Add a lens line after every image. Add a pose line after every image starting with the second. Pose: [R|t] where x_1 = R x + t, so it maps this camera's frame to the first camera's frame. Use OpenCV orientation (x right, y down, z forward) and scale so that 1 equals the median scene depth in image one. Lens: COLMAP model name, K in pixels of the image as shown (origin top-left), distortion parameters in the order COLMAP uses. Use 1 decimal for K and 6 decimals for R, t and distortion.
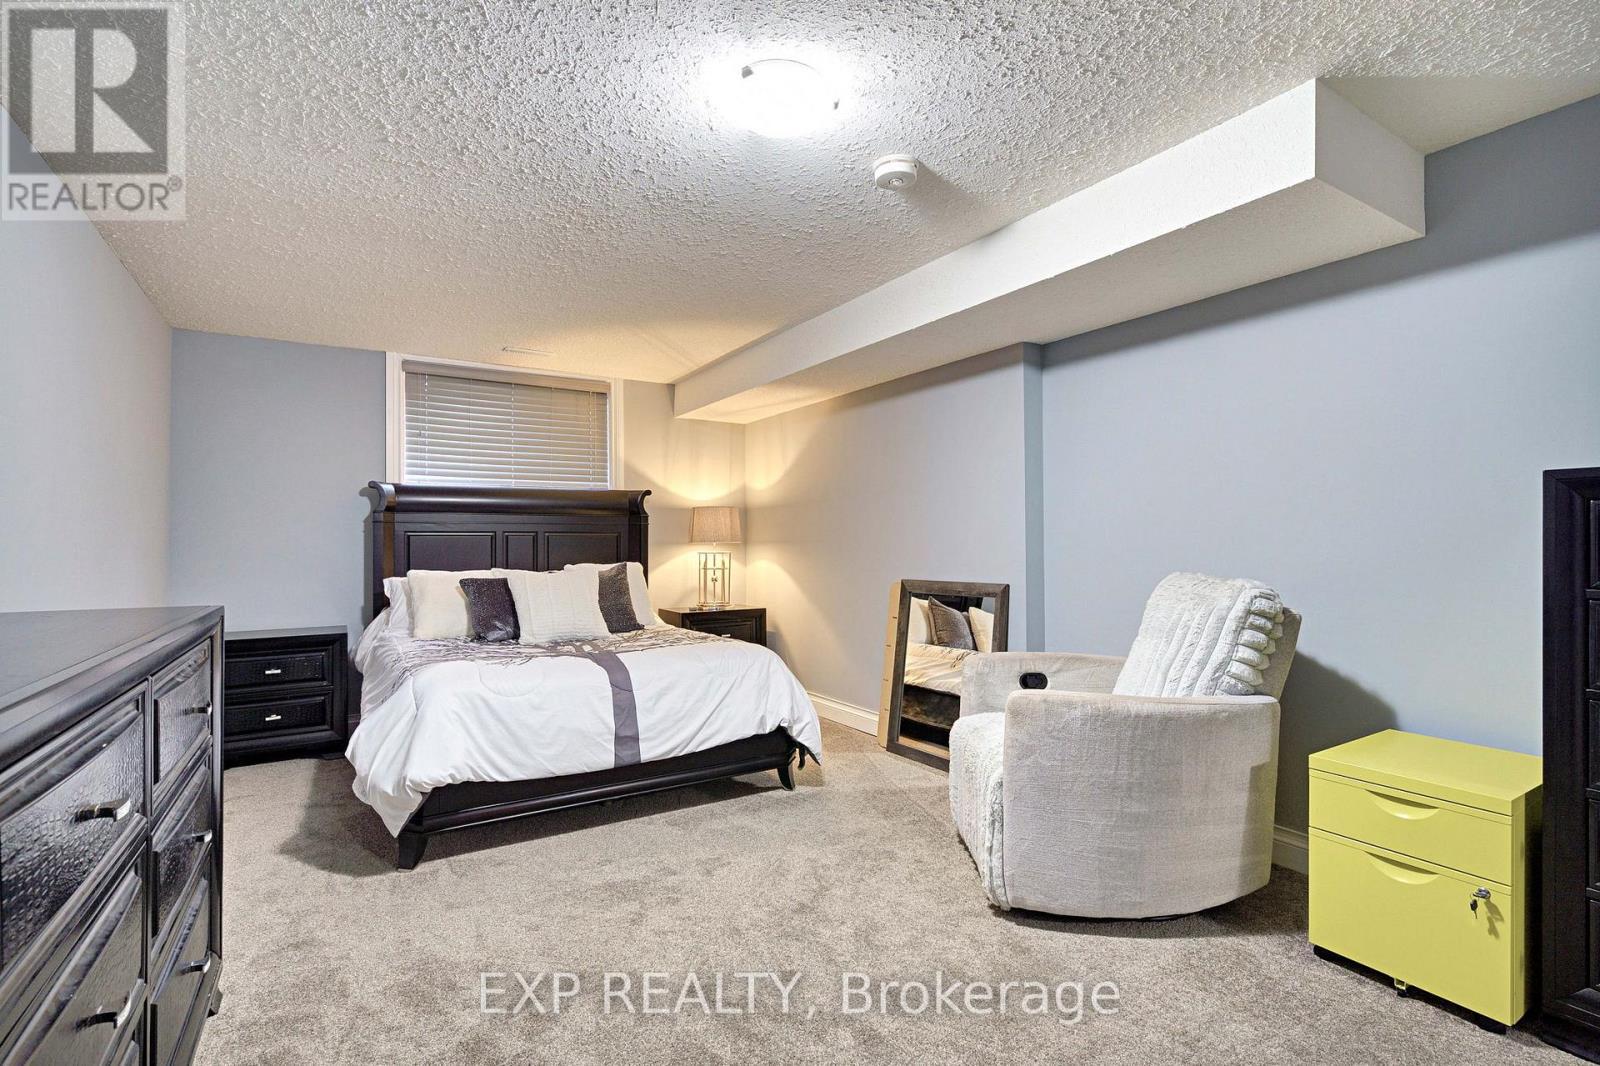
lens RADIAL K [[742.0, 0, 789.4], [0, 742.0, 536.1], [0, 0, 1]] dist [-0.002184, 0.000710]
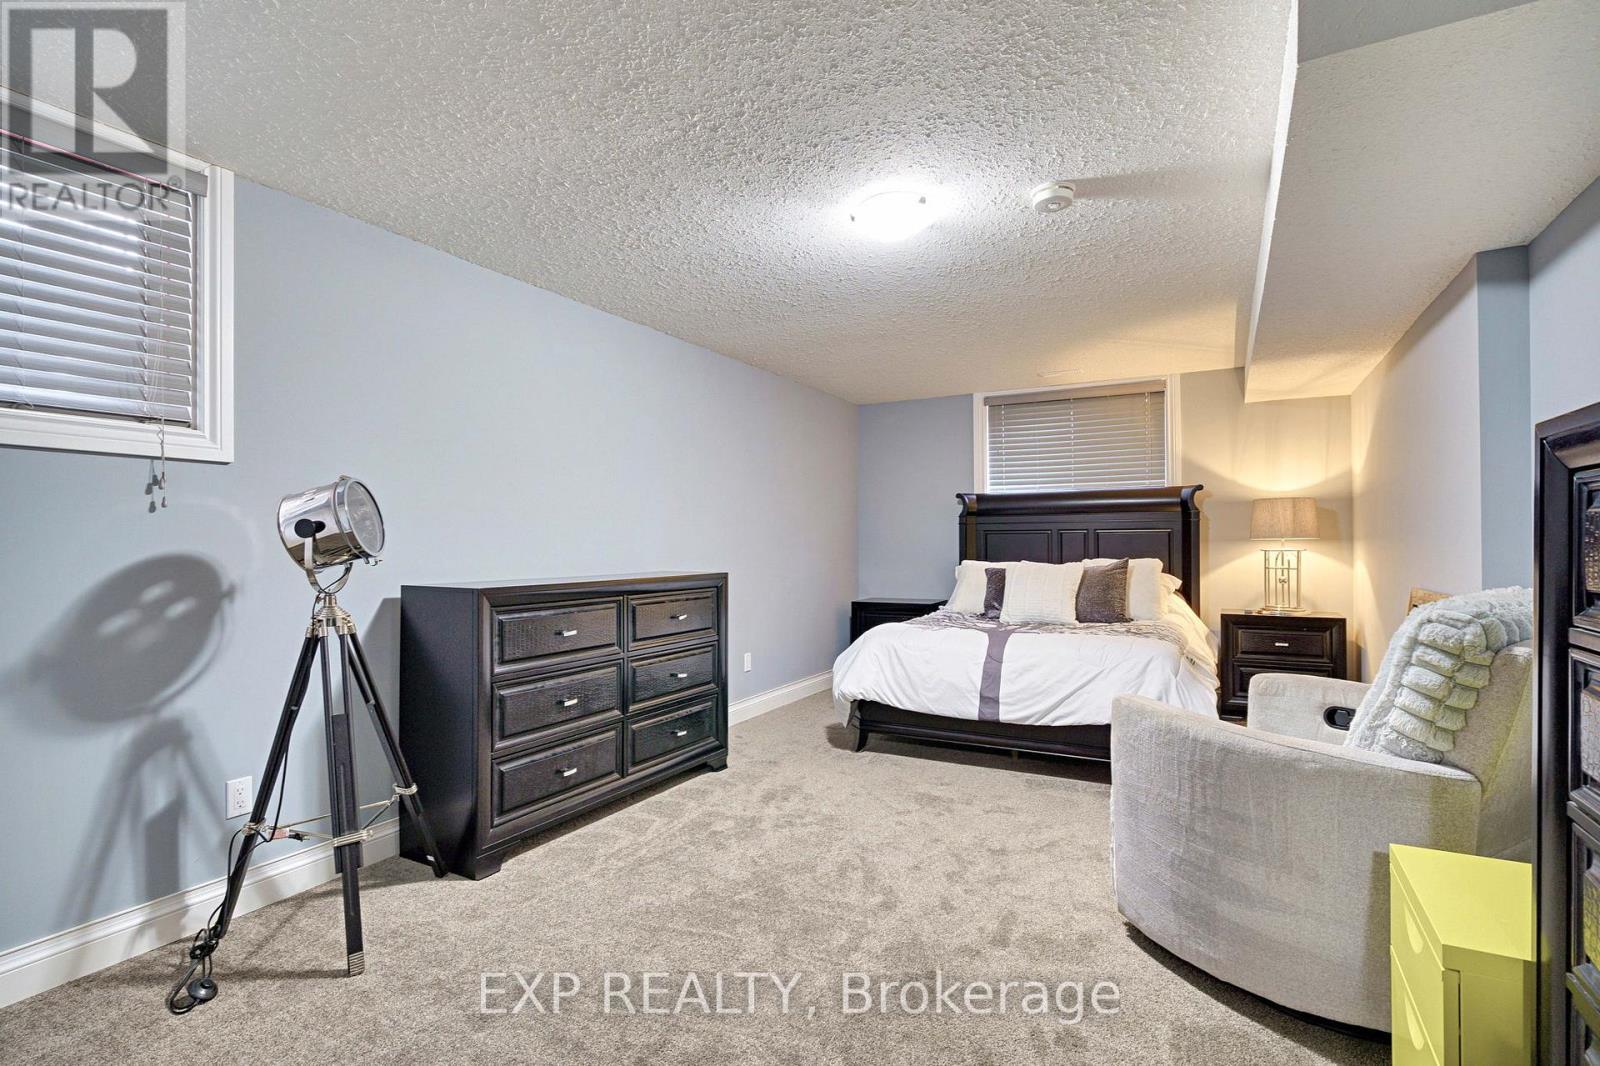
lens RADIAL K [[742.0, 0, 789.4], [0, 742.0, 536.1], [0, 0, 1]] dist [-0.002184, 0.000710]
pose [[0.497423, -0.003999, -0.867499, 0.678226], [0.010442, 0.999945, 0.001377, -0.003464], [0.867445, -0.009743, 0.497437, 0.099587]]
